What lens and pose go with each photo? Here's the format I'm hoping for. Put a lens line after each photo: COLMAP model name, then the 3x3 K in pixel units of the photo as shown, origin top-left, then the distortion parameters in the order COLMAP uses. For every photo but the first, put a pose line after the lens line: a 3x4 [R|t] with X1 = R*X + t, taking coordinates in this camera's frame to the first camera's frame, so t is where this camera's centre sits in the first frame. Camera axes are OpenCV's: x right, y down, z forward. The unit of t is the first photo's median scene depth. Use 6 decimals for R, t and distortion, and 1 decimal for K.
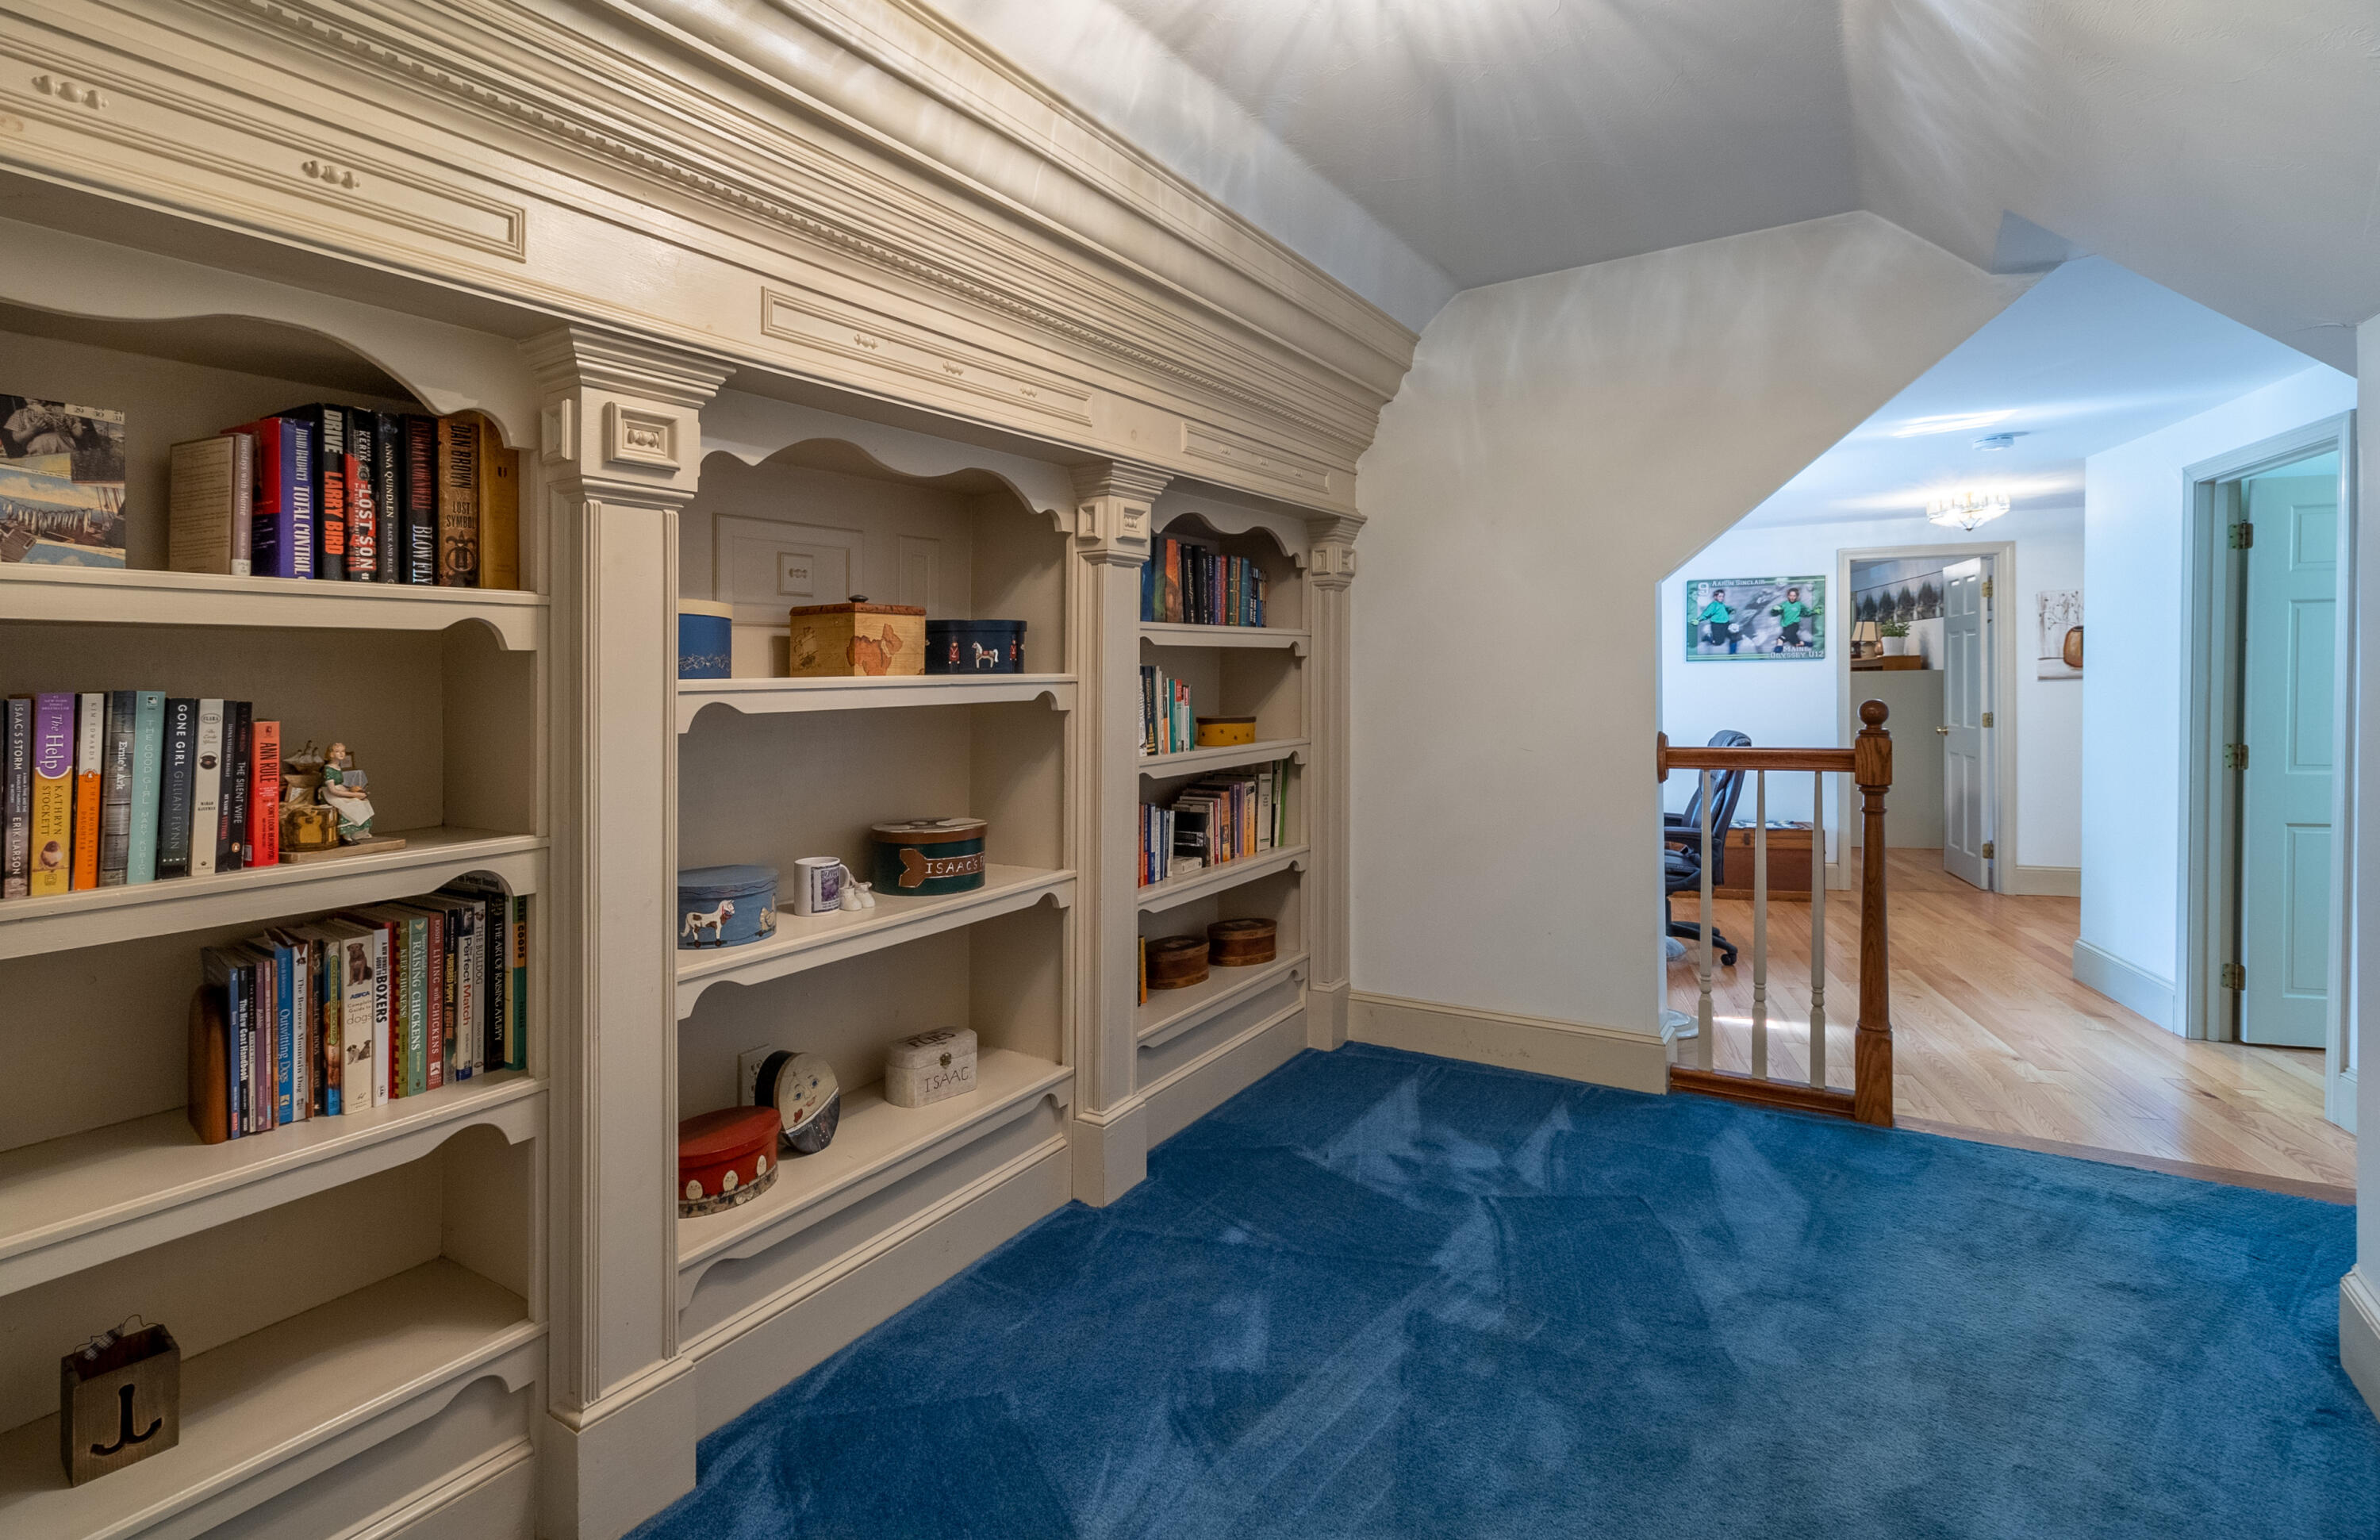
lens RADIAL K [[1085.9, 0, 1190.1], [0, 1085.9, 790.7], [0, 0, 1]] dist [-0.002264, -0.000739]
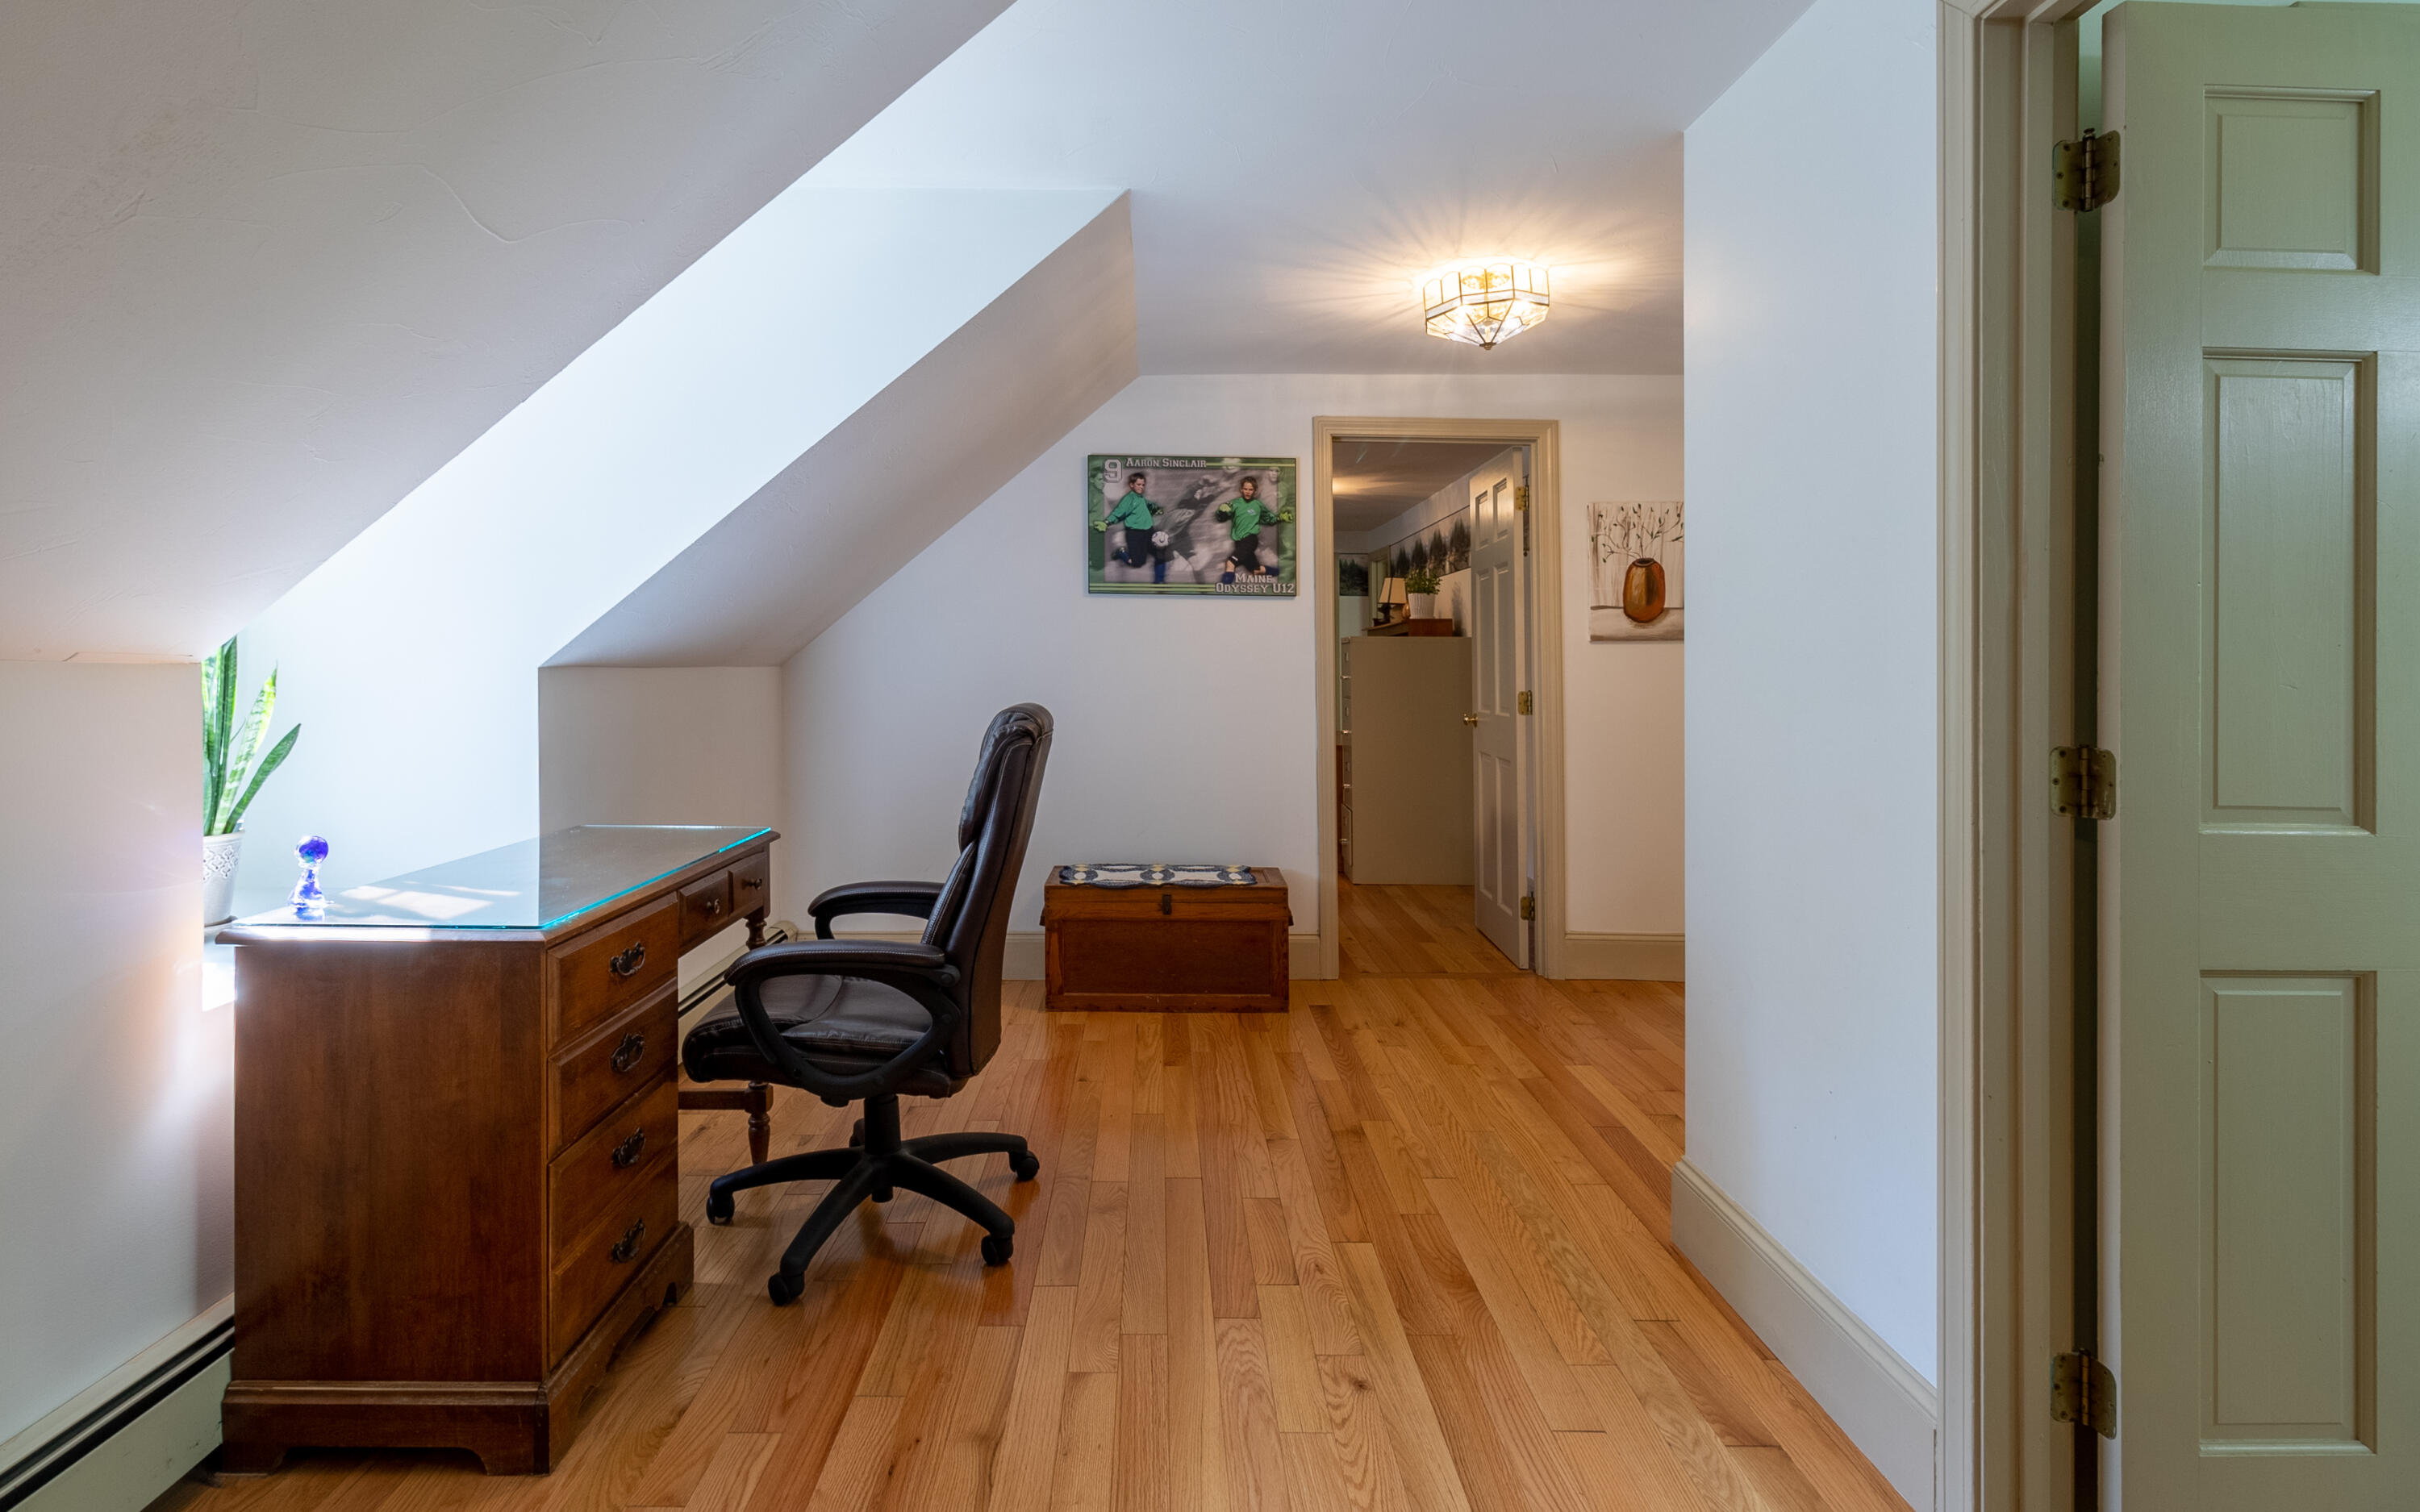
lens RADIAL K [[1134.3, 0, 1209.5], [0, 1134.3, 755.2], [0, 0, 1]] dist [0.002714, 0.000290]
pose [[0.939003, 0.005390, 0.343867, 0.318869], [0.002773, 0.999726, -0.023243, -0.018503], [-0.343898, 0.022778, 0.938731, 0.420768]]
